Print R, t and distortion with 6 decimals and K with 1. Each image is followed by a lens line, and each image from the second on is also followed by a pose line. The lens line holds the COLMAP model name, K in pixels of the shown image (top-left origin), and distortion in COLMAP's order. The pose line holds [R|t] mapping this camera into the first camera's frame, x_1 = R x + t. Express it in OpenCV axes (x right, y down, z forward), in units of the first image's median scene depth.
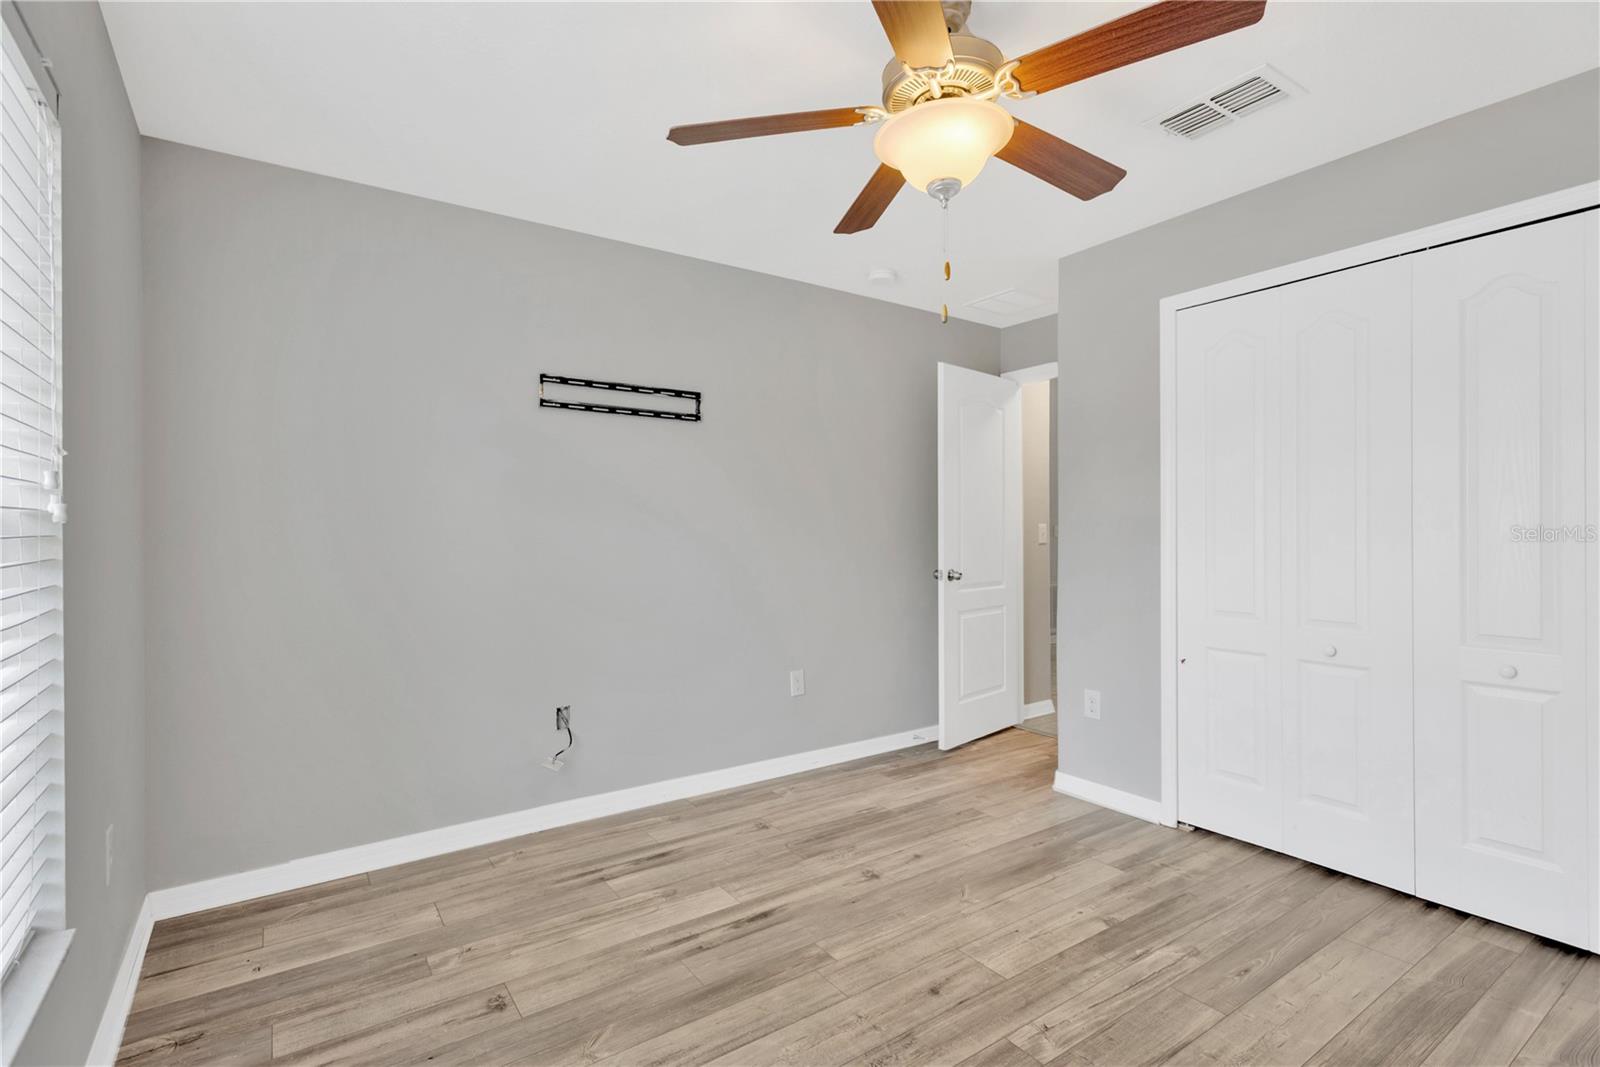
lens RADIAL K [[745.1, 0, 799.1], [0, 745.1, 533.5], [0, 0, 1]] dist [0.004760, -0.001051]
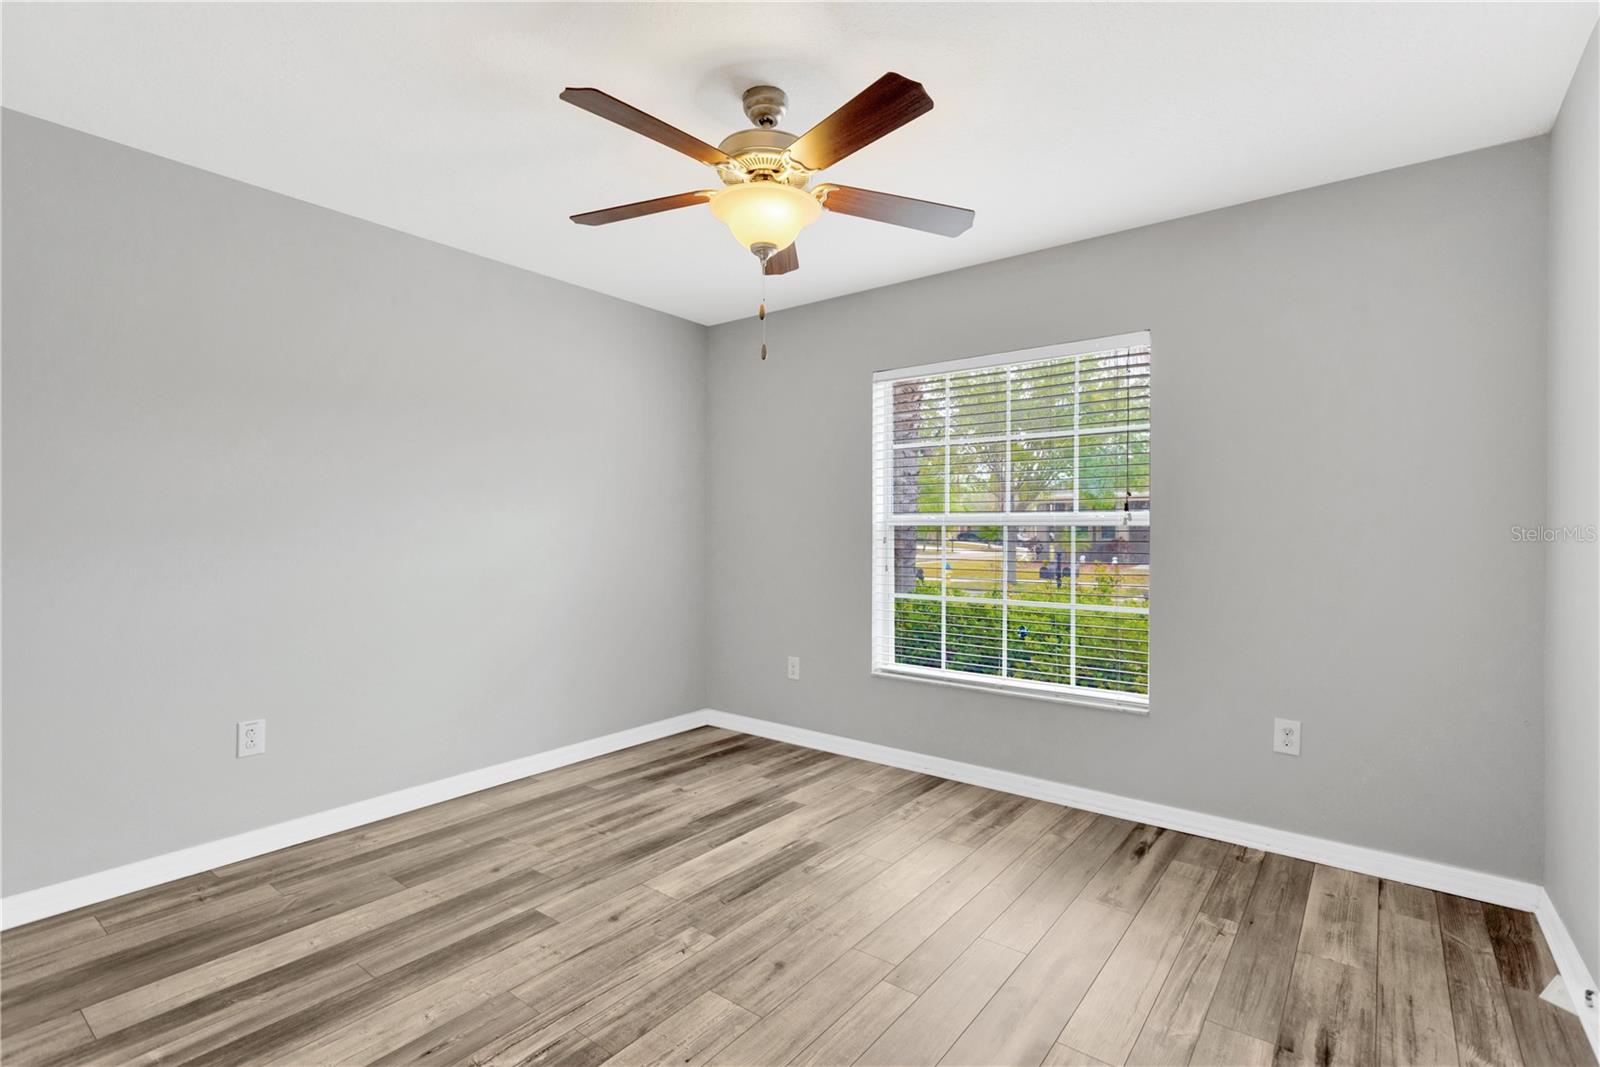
lens RADIAL K [[745.1, 0, 799.0], [0, 745.1, 534.0], [0, 0, 1]] dist [0.004760, -0.001051]
pose [[-0.953612, 0.004335, -0.301006, 0.453125], [0.003351, 0.999987, 0.003786, -0.001240], [0.301019, 0.002602, -0.953615, 1.940885]]
